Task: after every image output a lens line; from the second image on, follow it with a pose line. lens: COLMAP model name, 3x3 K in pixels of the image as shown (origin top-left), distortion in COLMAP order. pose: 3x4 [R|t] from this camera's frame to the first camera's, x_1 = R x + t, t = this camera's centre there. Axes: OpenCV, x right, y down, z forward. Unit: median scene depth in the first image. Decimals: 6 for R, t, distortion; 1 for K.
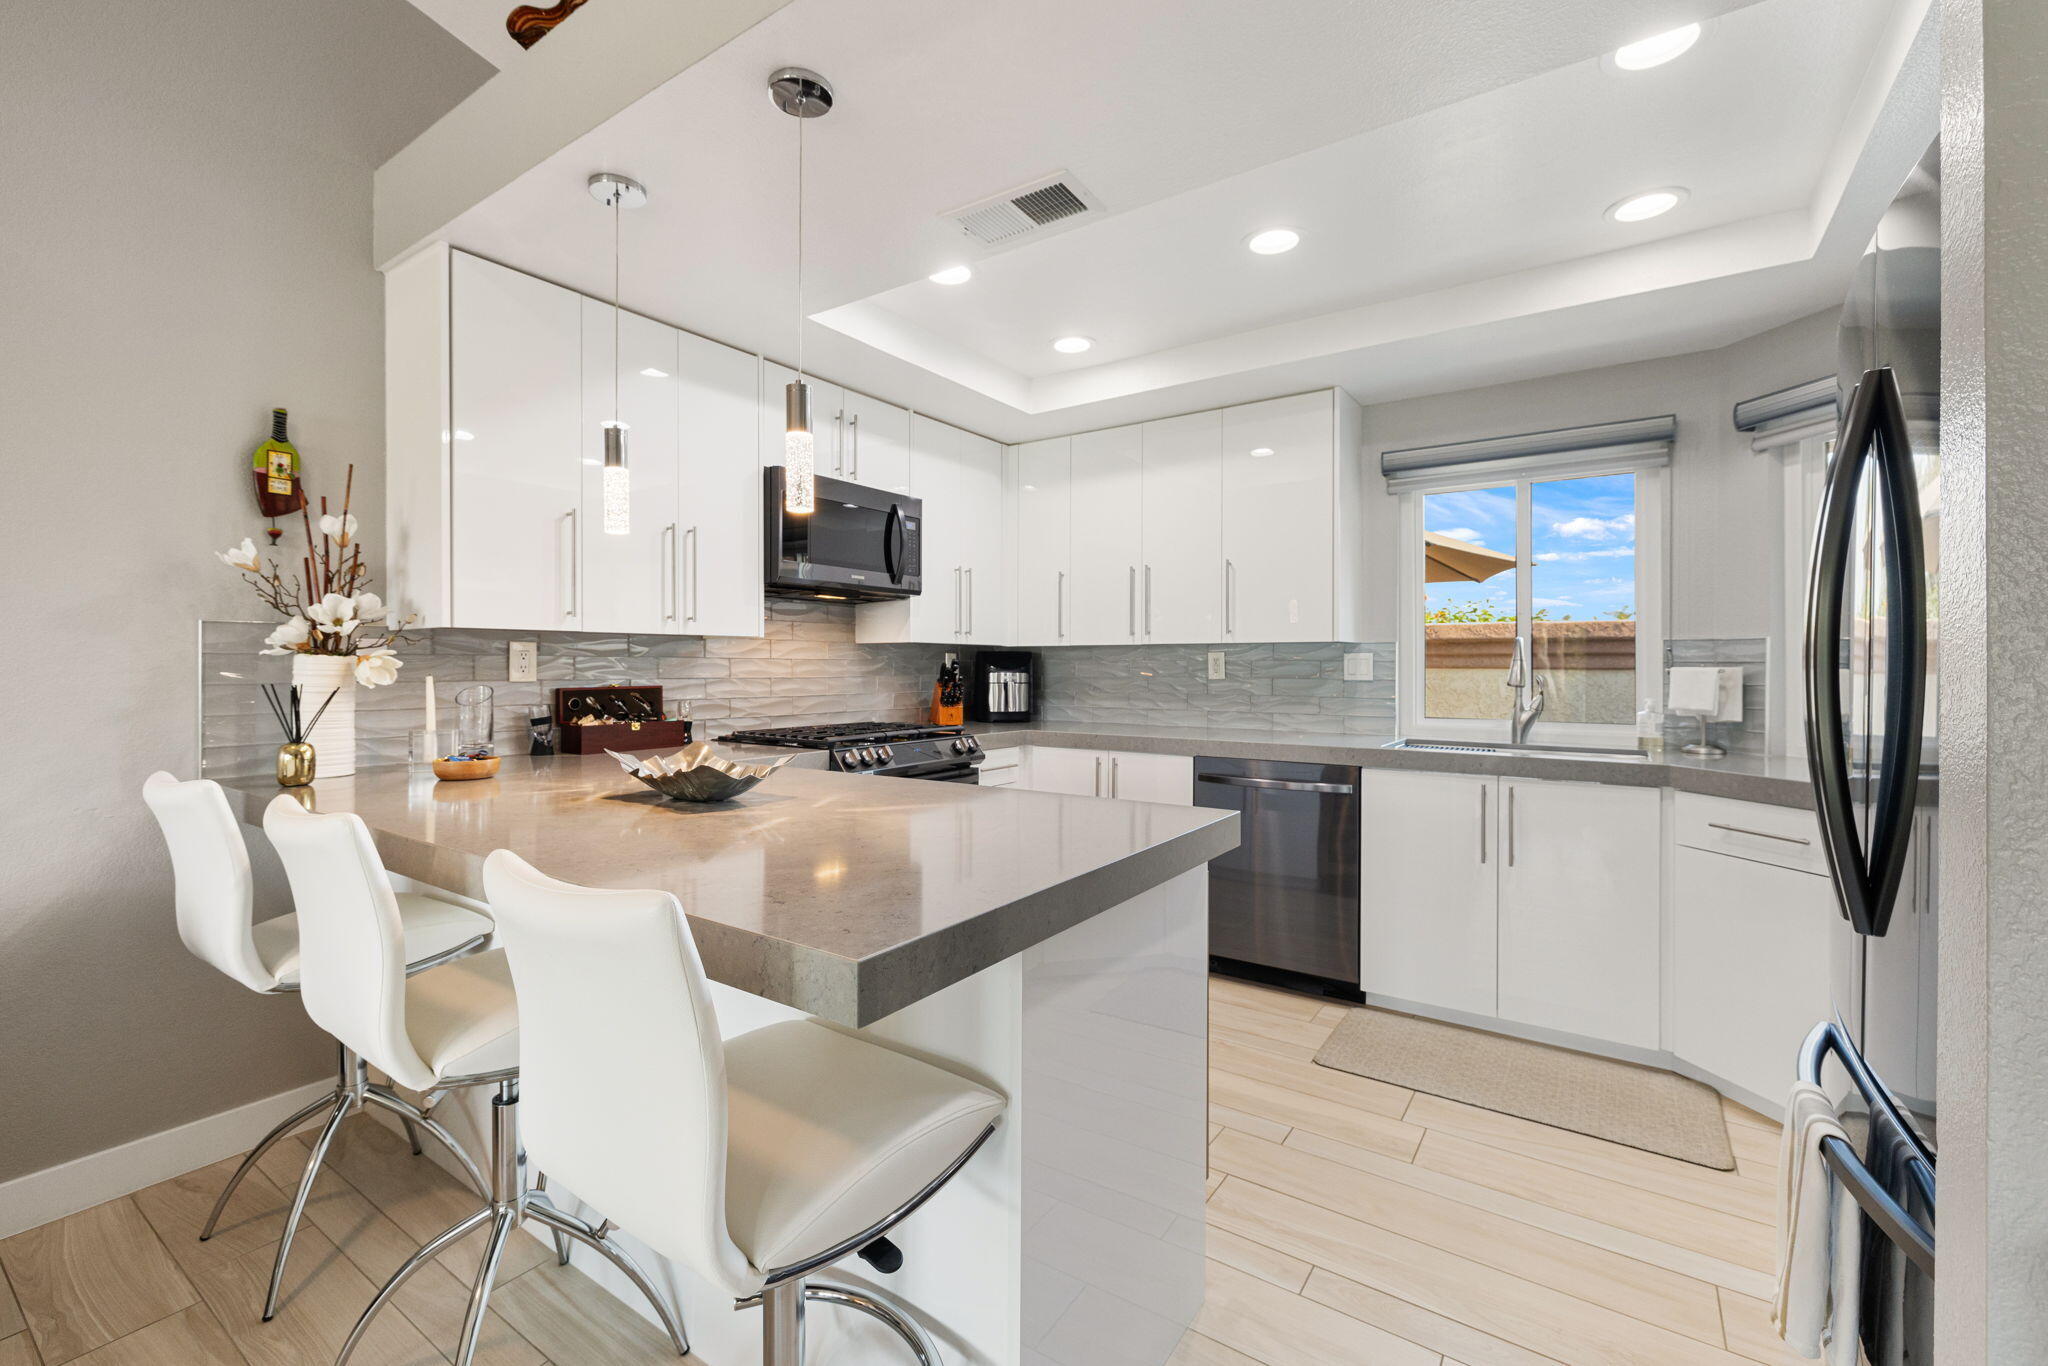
lens RADIAL K [[877.3, 0, 1024.2], [0, 877.3, 670.0], [0, 0, 1]] dist [0.000853, -0.000009]
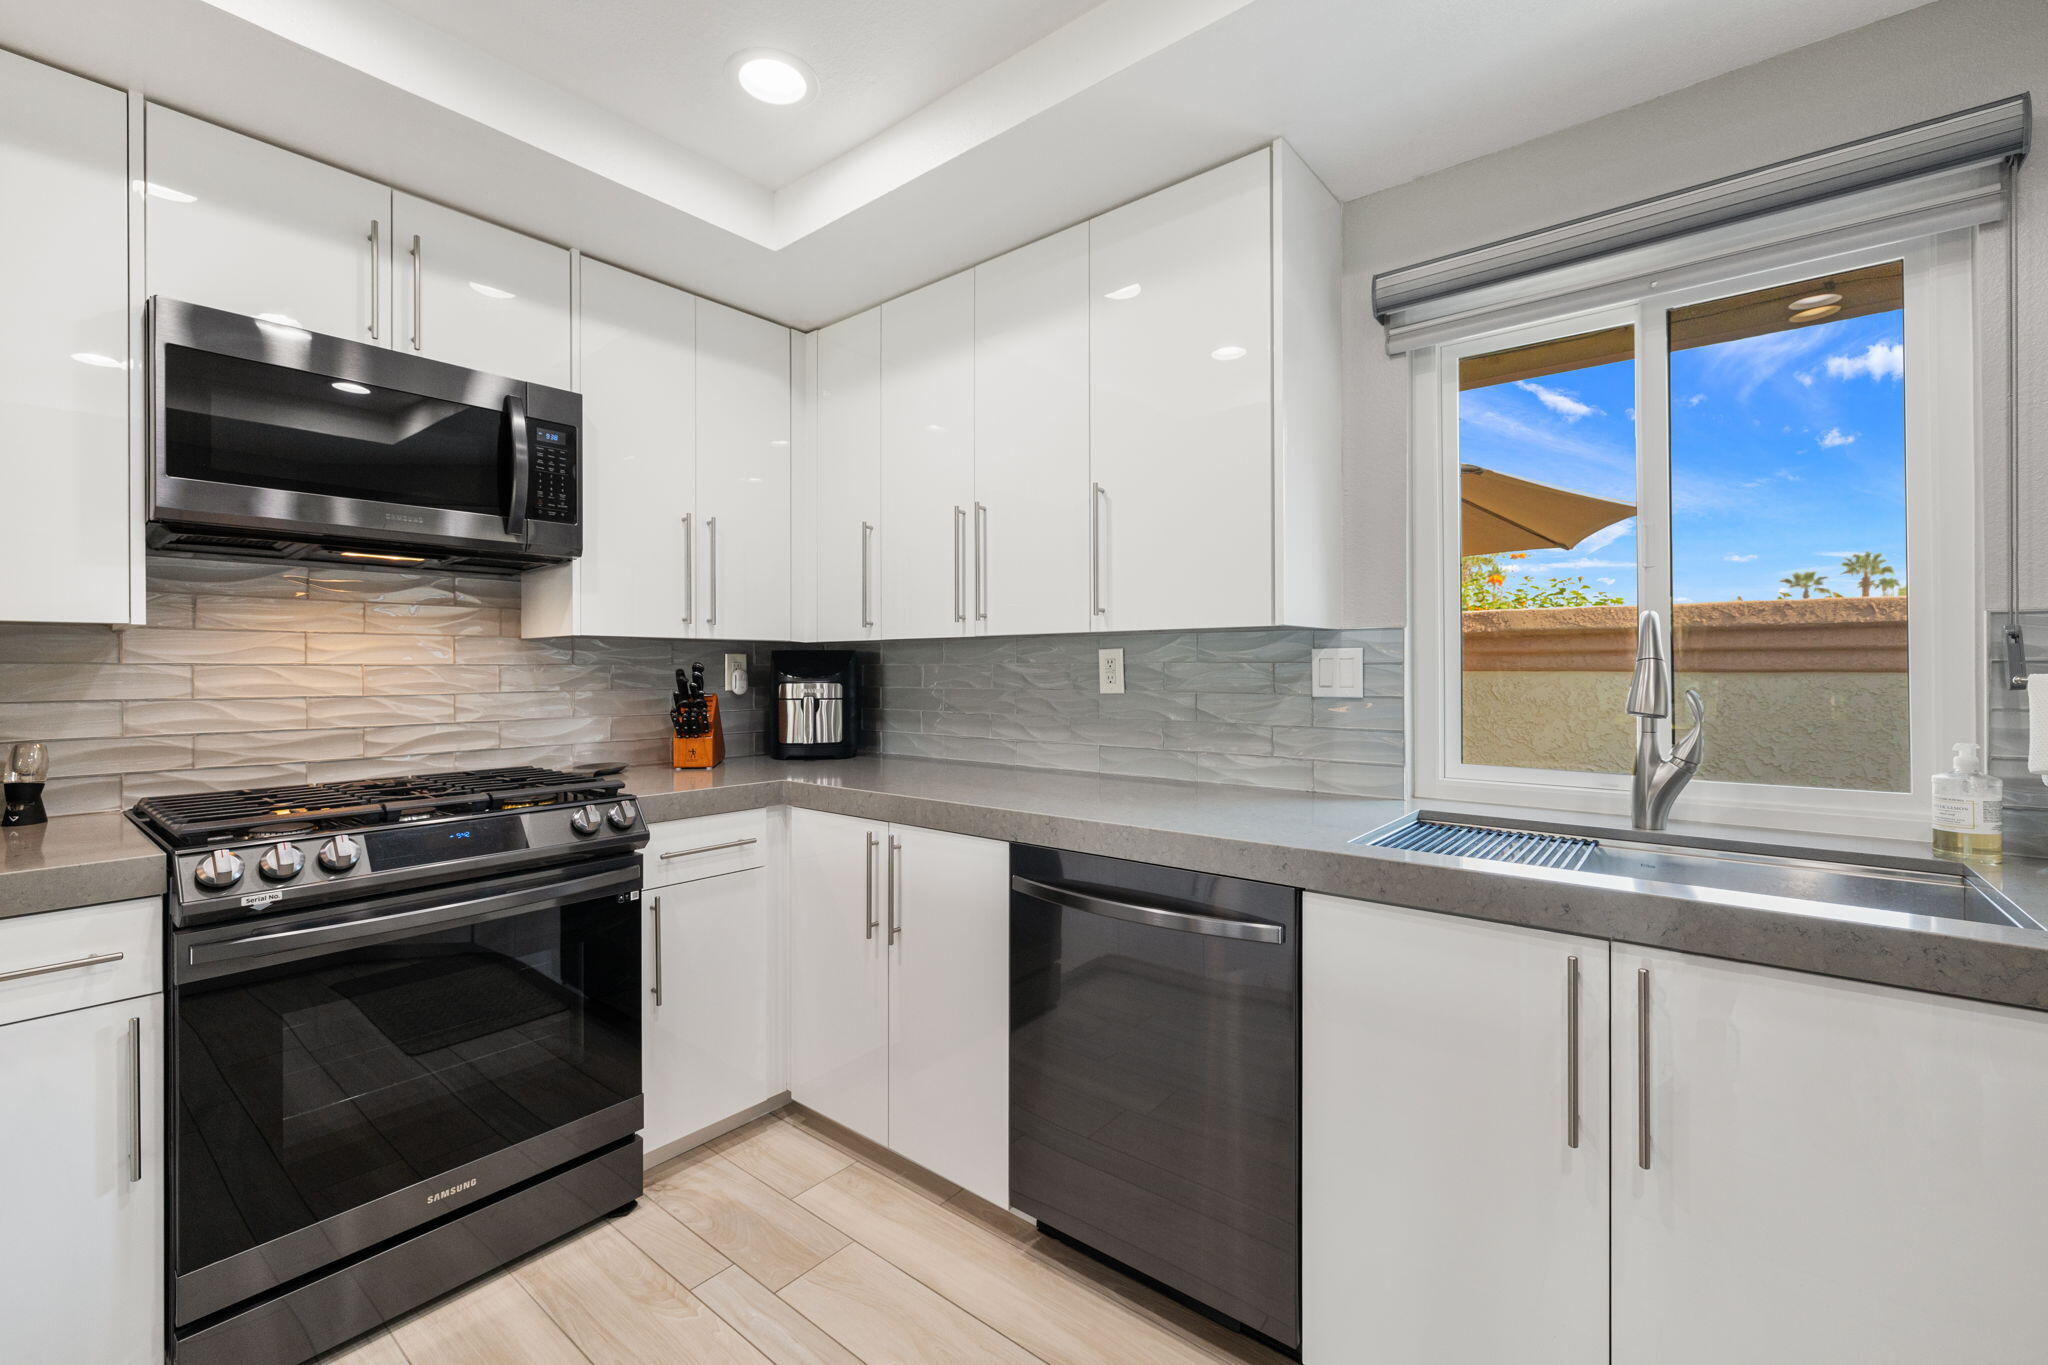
lens RADIAL K [[859.5, 0, 1035.6], [0, 859.5, 671.0], [0, 0, 1]] dist [-0.001323, 0.000204]
pose [[0.996869, -0.005287, -0.078893, 0.232099], [0.005194, 0.999986, -0.001390, -0.004910], [0.078899, 0.000976, 0.996882, 0.440783]]
